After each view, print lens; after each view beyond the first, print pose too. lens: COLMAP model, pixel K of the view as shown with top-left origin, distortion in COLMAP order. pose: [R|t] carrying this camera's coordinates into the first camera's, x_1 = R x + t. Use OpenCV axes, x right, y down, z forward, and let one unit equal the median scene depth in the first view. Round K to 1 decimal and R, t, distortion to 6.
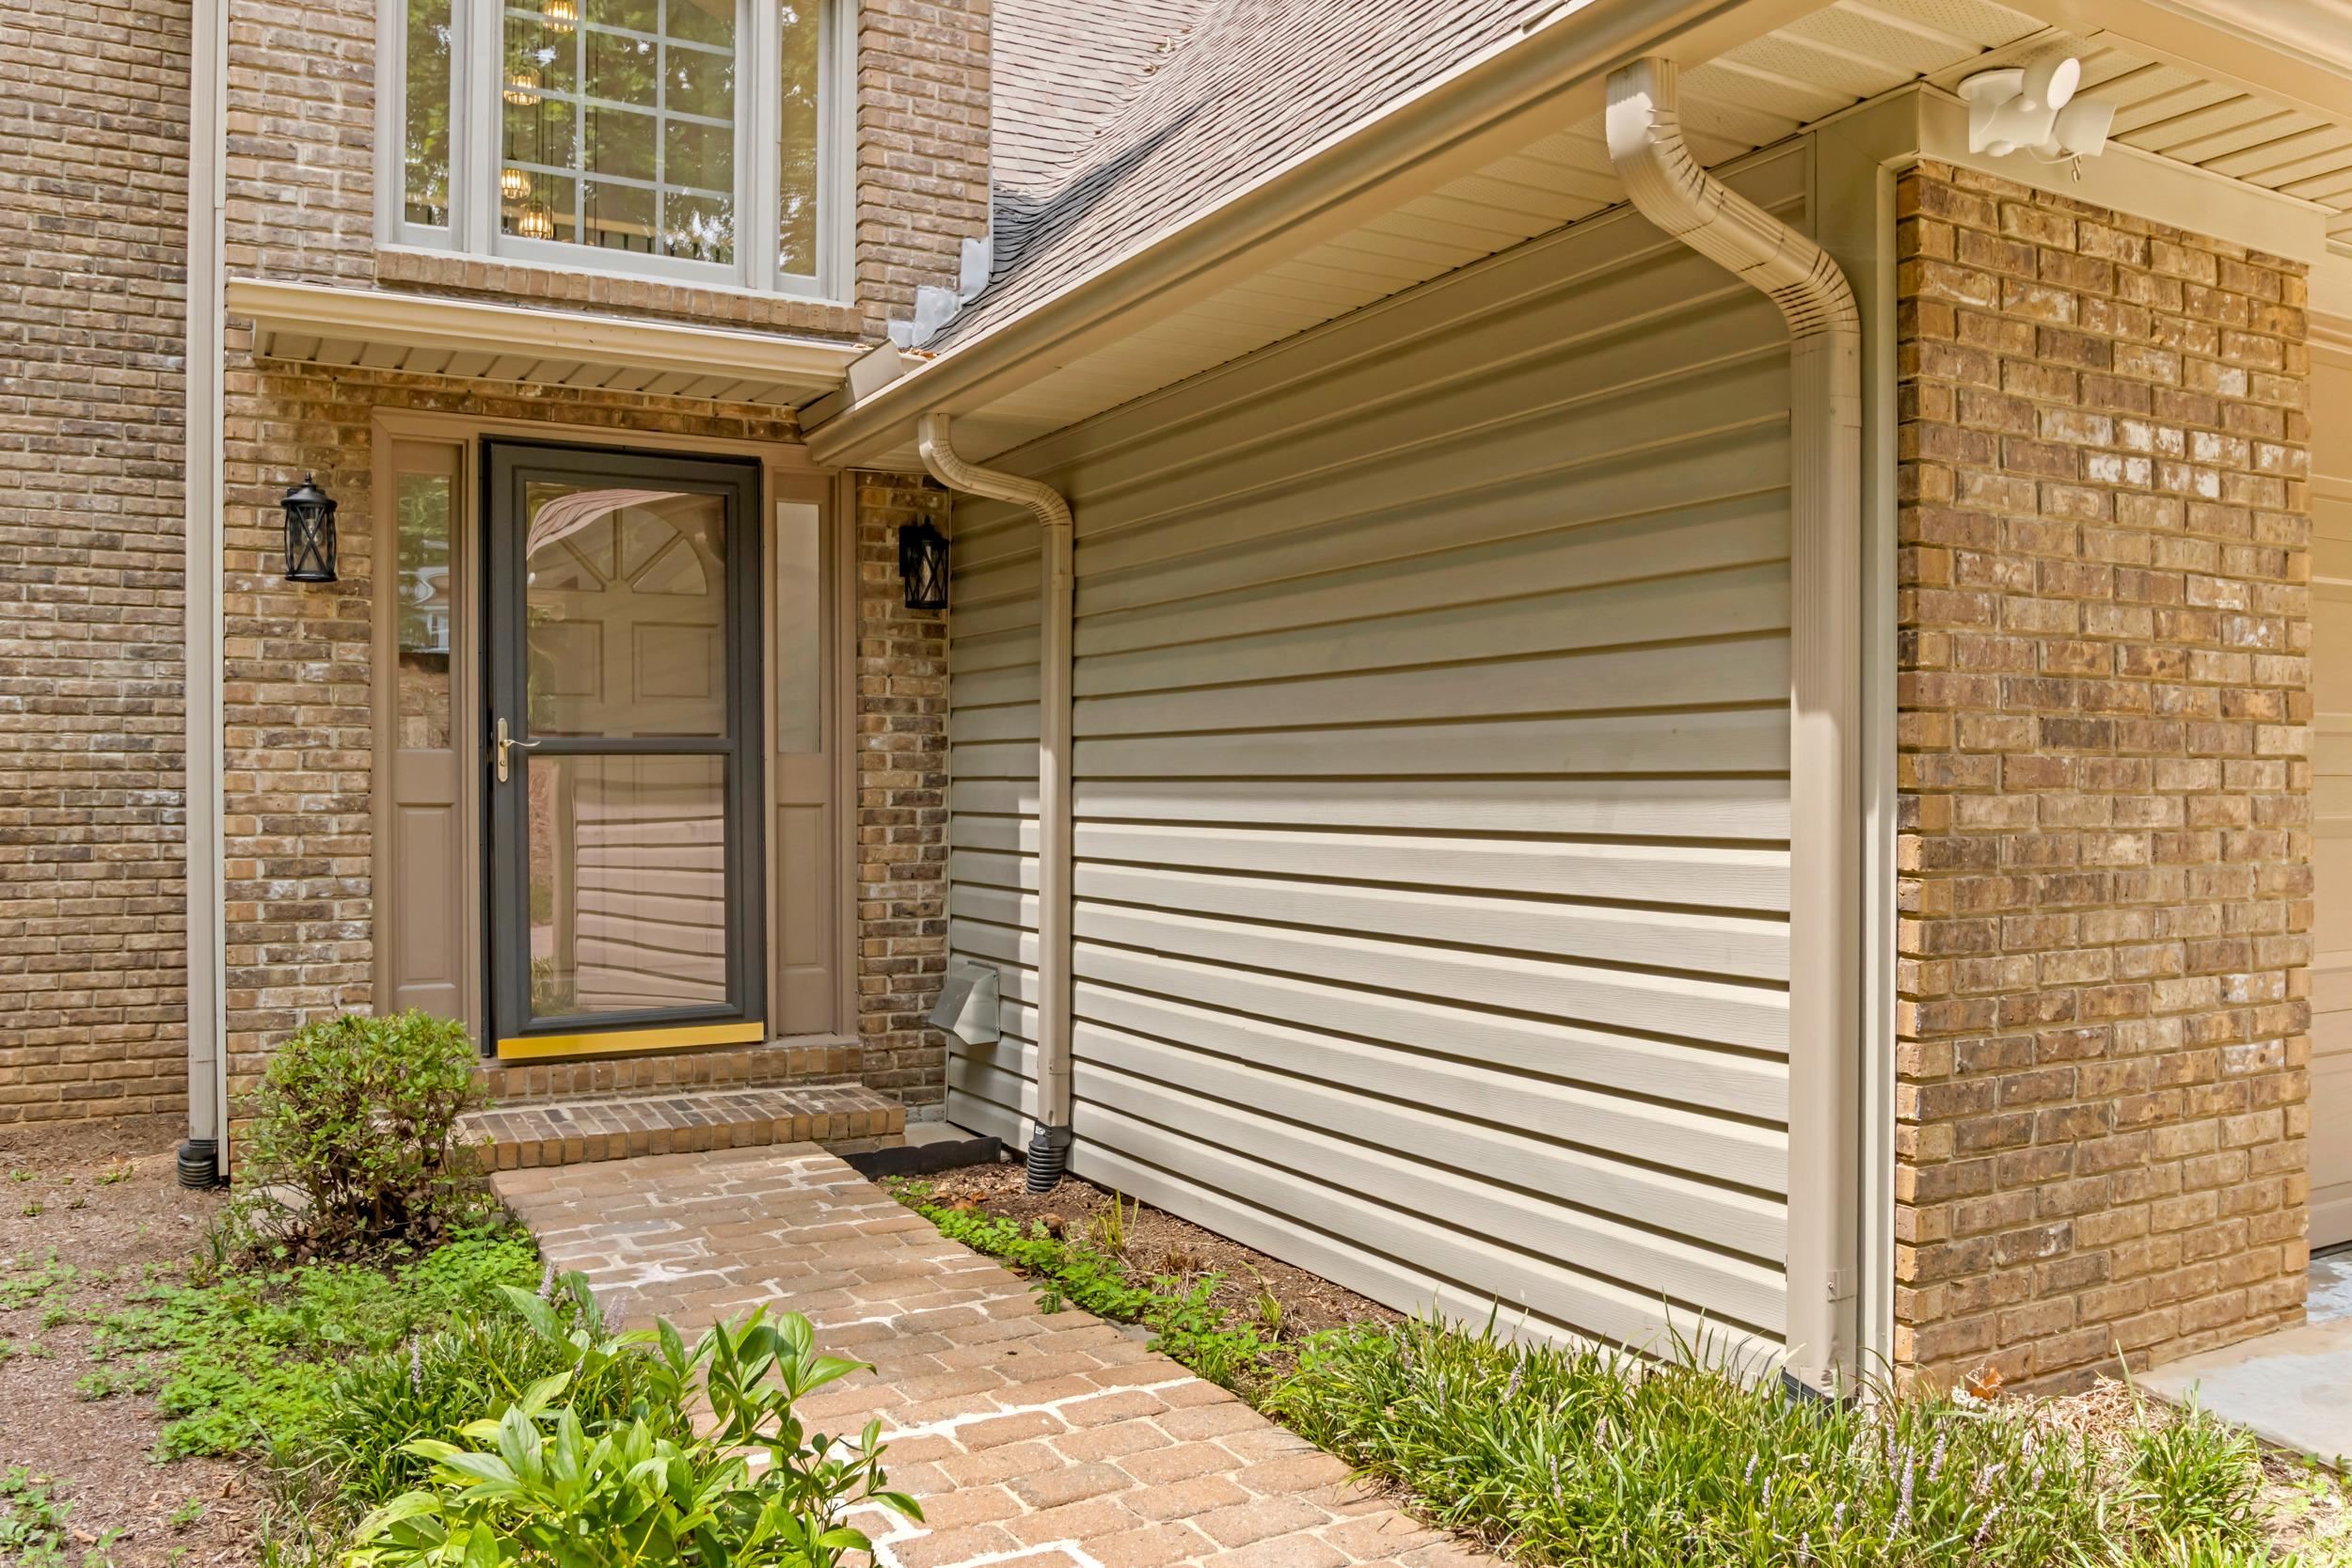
lens RADIAL K [[1839.2, 0, 1176.0], [0, 1839.2, 784.0], [0, 0, 1]] dist [-0.044328, -0.003275]
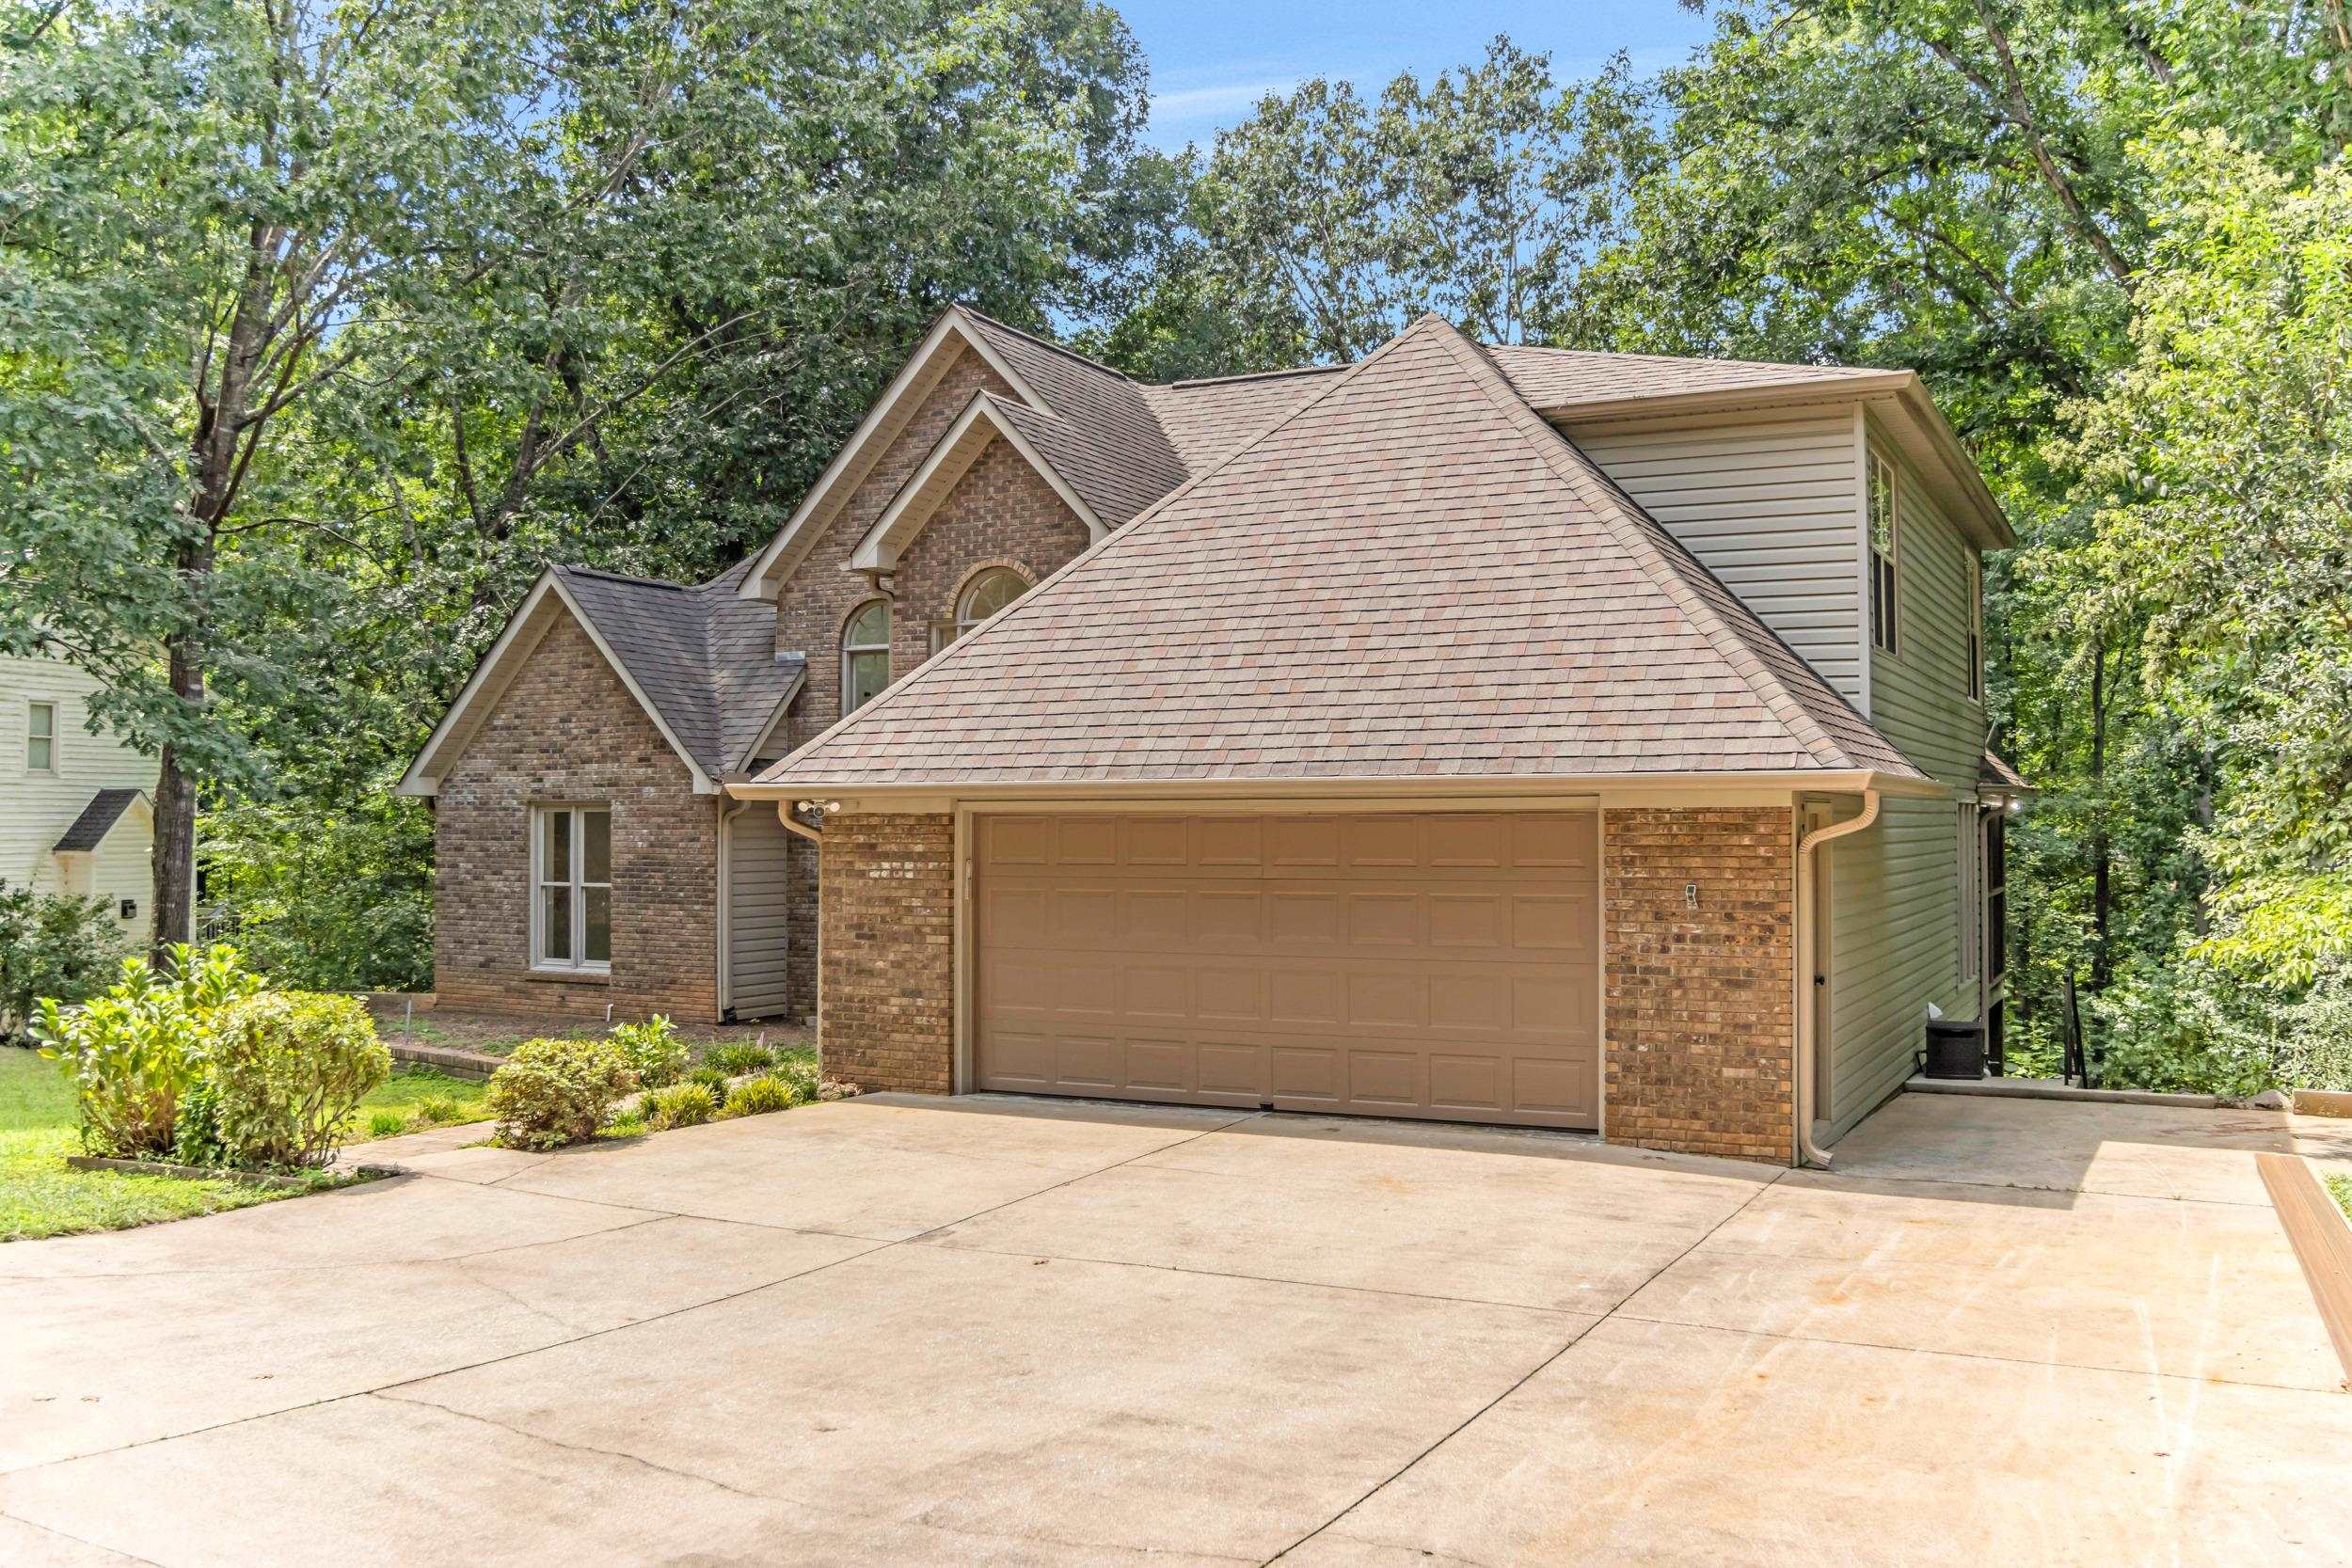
lens RADIAL K [[2002.3, 0, 1176.0], [0, 2002.3, 784.0], [0, 0, 1]] dist [-0.102095, -0.006943]
pose [[0.549654, -0.017805, -0.835202, 4.466502], [-0.000893, 0.999760, -0.021901, -0.263068], [0.835392, 0.012783, 0.549506, -0.909799]]
